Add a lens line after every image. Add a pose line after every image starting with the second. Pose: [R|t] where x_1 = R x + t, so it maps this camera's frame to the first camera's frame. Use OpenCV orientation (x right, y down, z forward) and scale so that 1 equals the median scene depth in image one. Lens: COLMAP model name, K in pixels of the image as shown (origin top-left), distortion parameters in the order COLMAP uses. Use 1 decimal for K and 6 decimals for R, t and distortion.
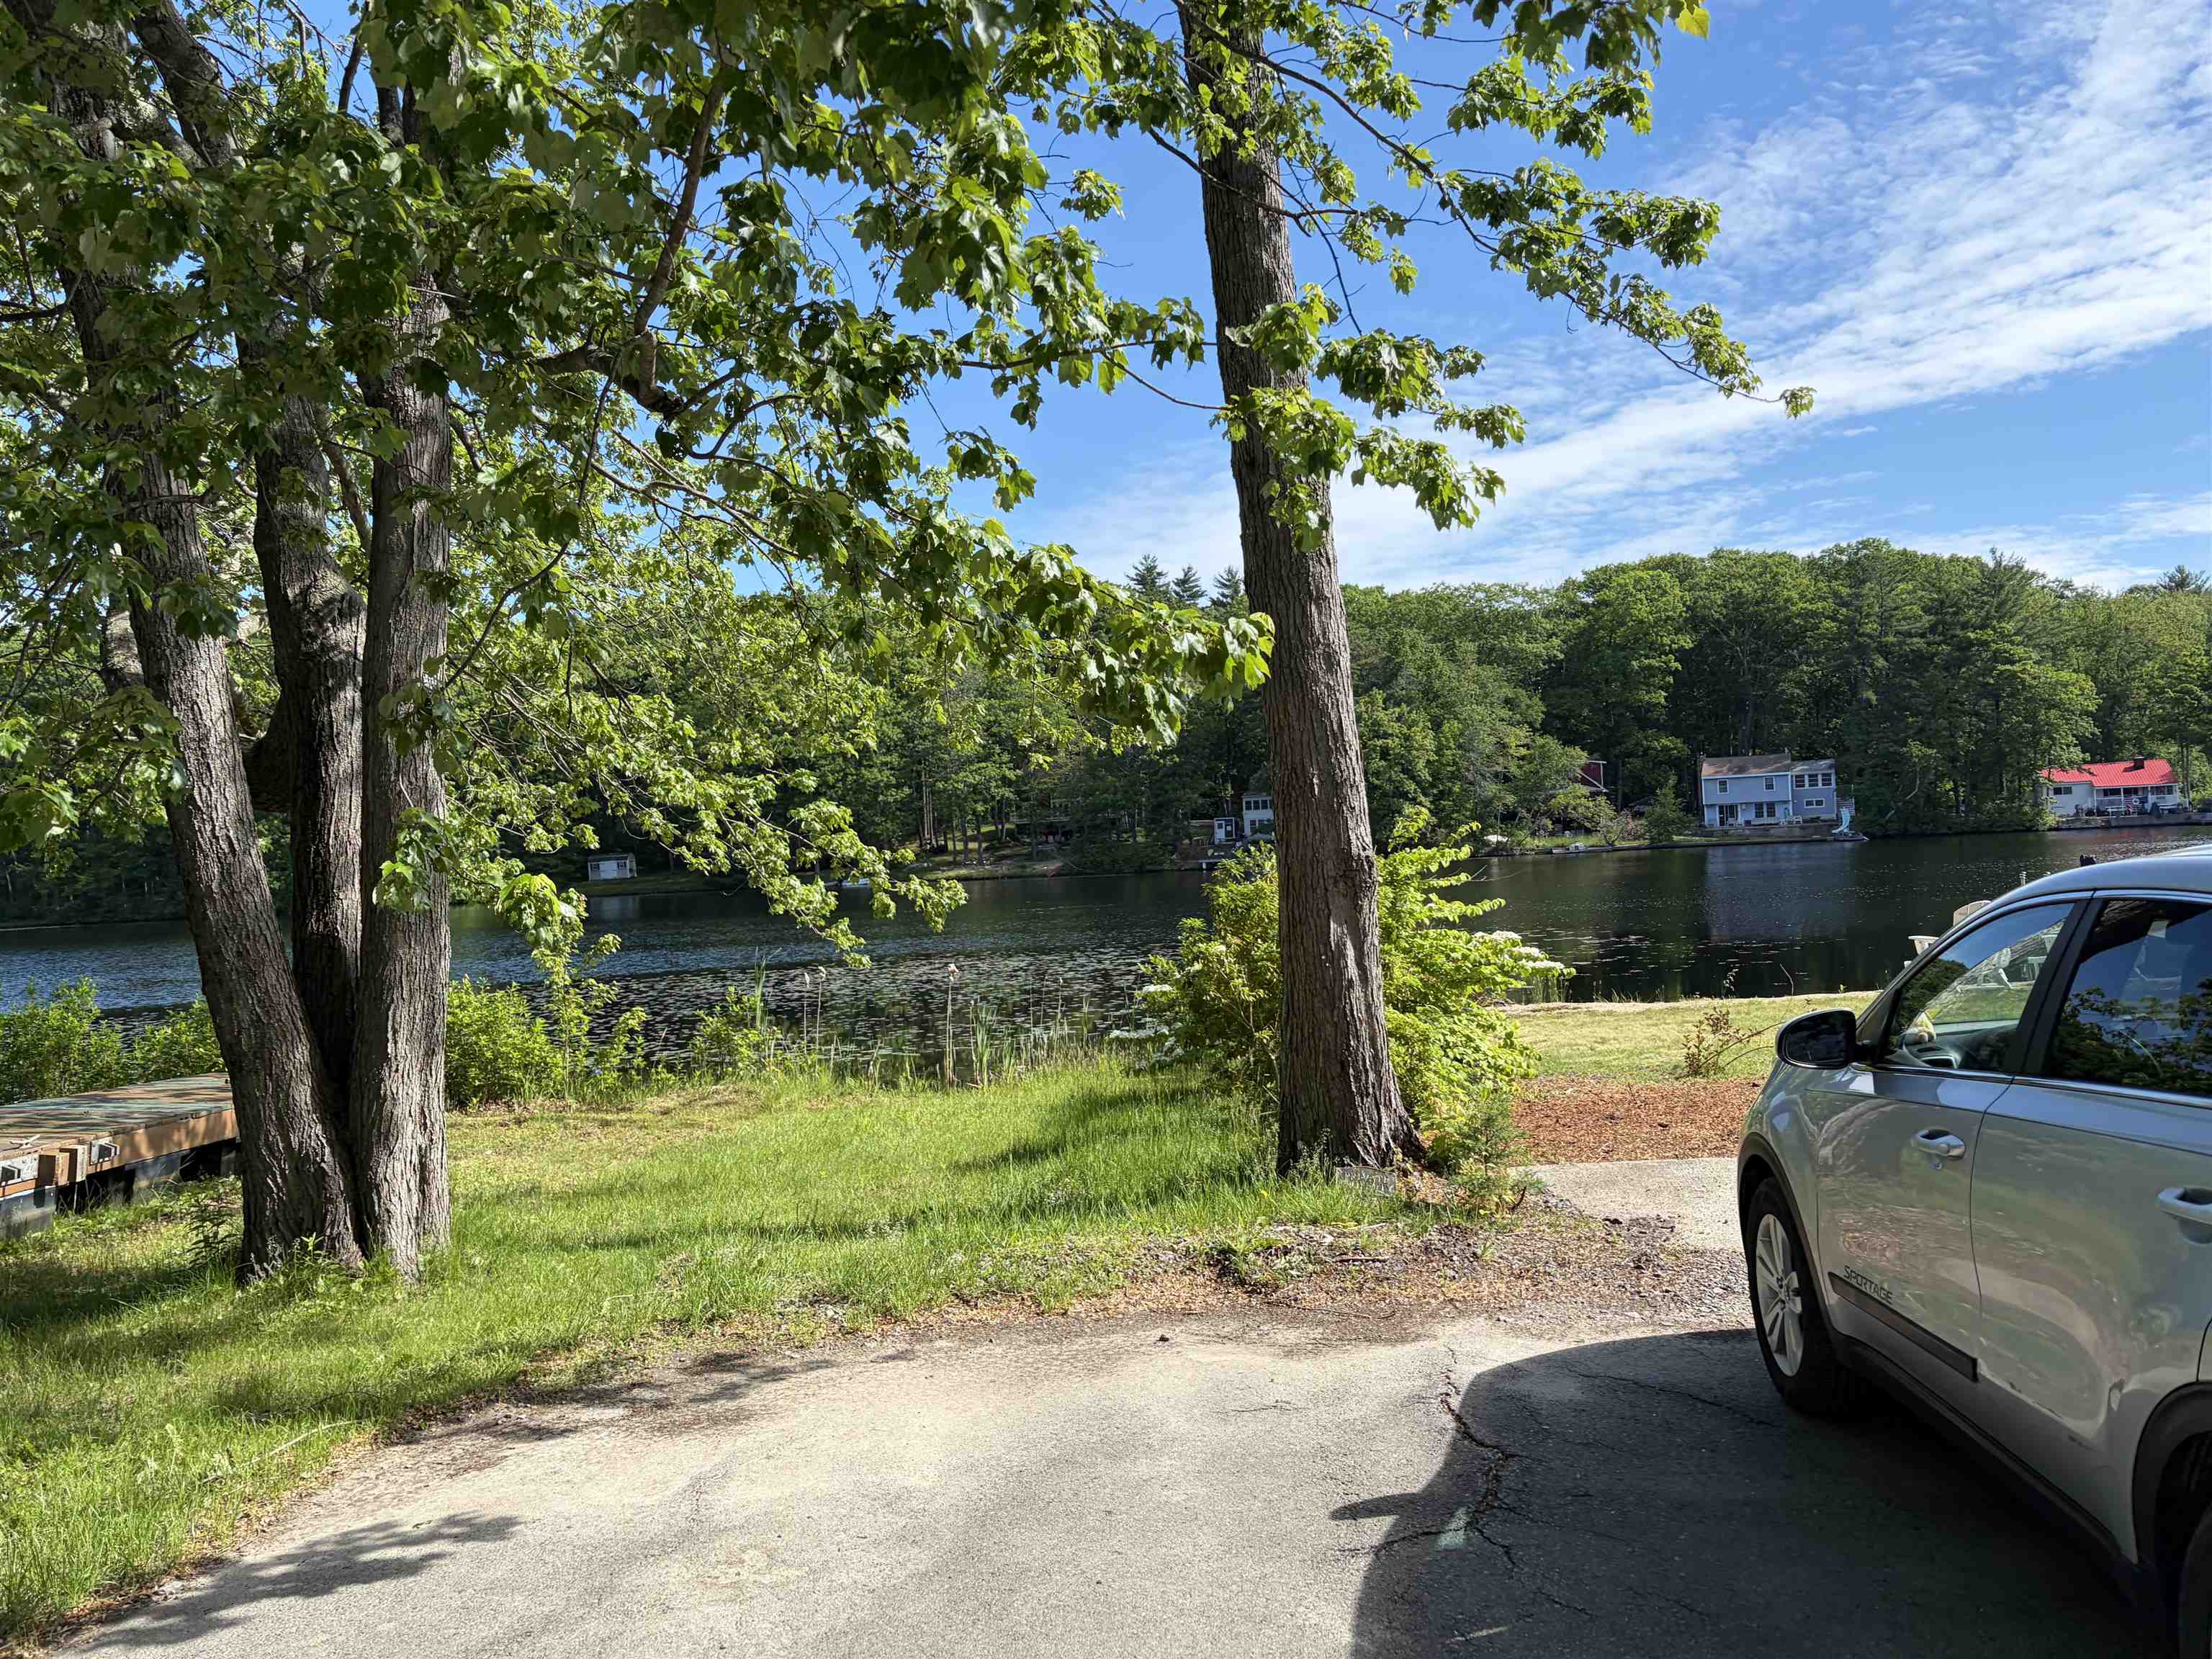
lens RADIAL K [[1678.2, 0, 1156.7], [0, 1678.2, 830.9], [0, 0, 1]] dist [0.002489, -0.007652]
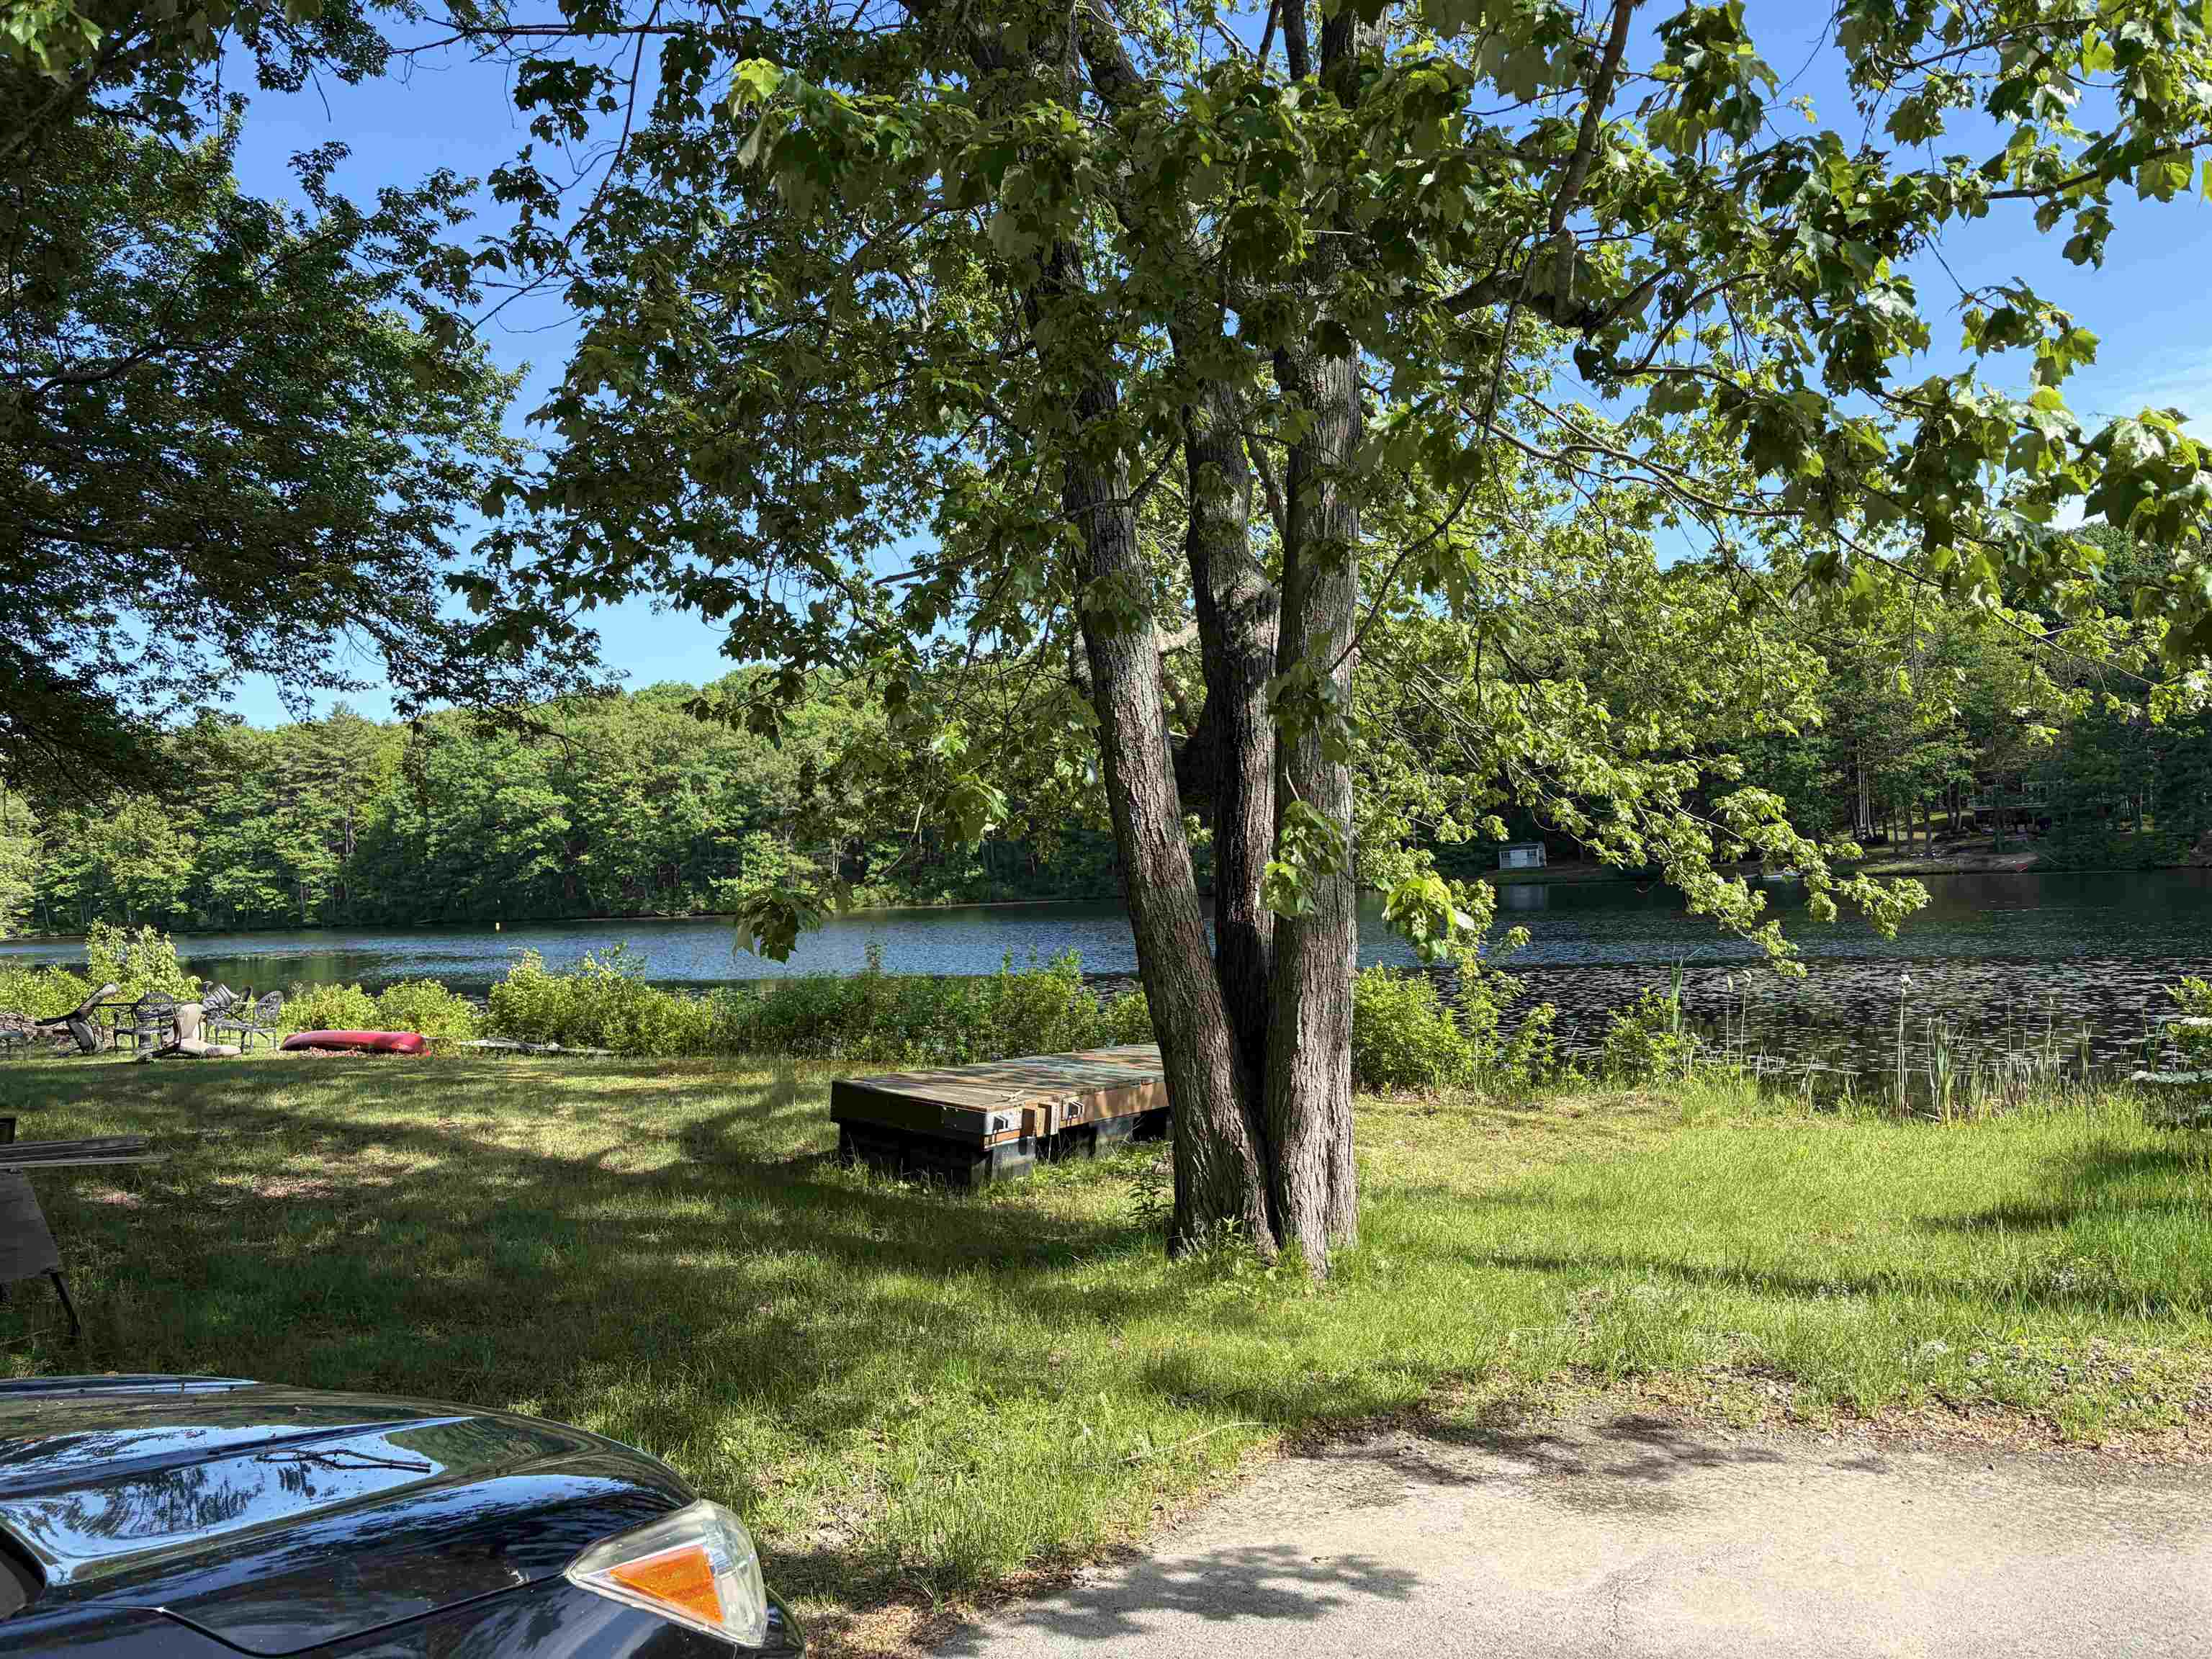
lens RADIAL K [[1673.0, 0, 1106.8], [0, 1673.0, 855.6], [0, 0, 1]] dist [0.050838, -0.023968]
pose [[0.848988, 0.011202, -0.528293, -0.029412], [-0.000107, 0.999779, 0.021027, -0.001757], [0.528412, -0.017796, 0.848801, 0.095584]]
